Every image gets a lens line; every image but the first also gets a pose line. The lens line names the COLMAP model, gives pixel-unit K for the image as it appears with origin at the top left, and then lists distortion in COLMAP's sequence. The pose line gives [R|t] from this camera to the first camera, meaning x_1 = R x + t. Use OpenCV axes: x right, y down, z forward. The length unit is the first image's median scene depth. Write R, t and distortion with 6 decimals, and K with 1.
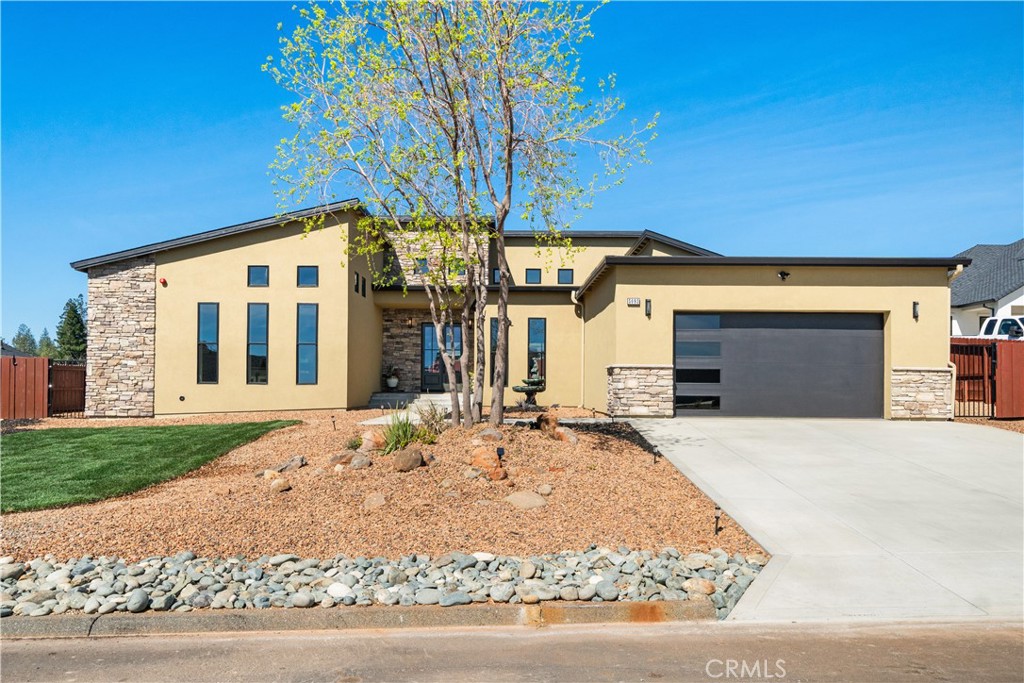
lens RADIAL K [[789.2, 0, 511.9], [0, 789.2, 358.4], [0, 0, 1]] dist [0.000107, 0.002633]
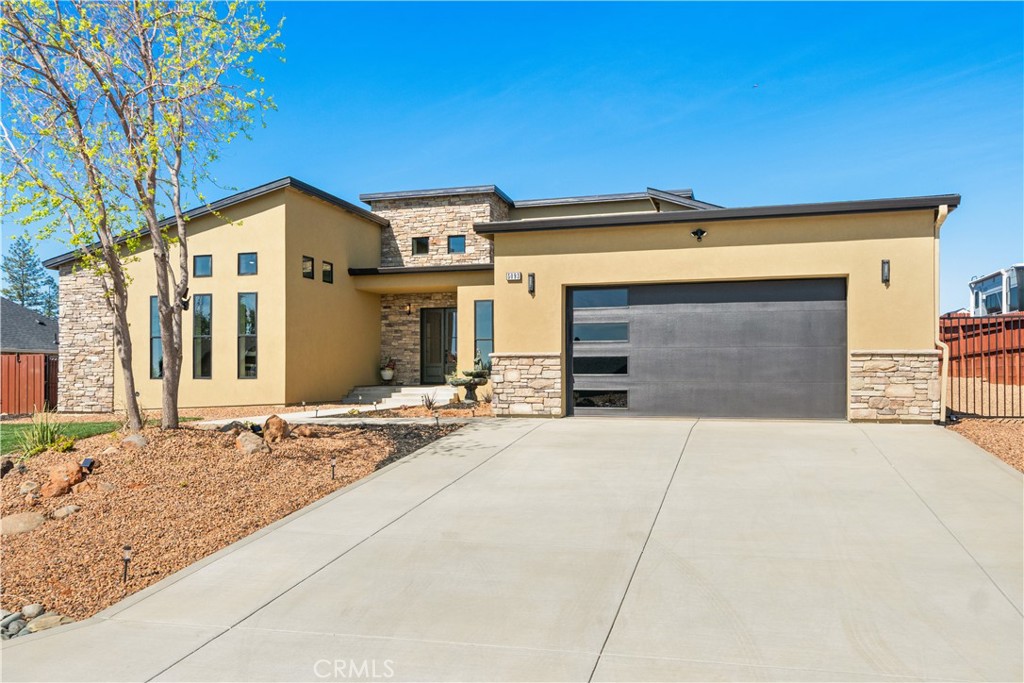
lens RADIAL K [[846.4, 0, 509.2], [0, 846.4, 343.3], [0, 0, 1]] dist [0.004540, -0.001804]
pose [[0.957780, -0.020342, -0.286780, 0.328531], [0.019986, 0.999792, -0.004170, 0.001109], [0.286805, -0.001738, 0.957987, 0.123469]]
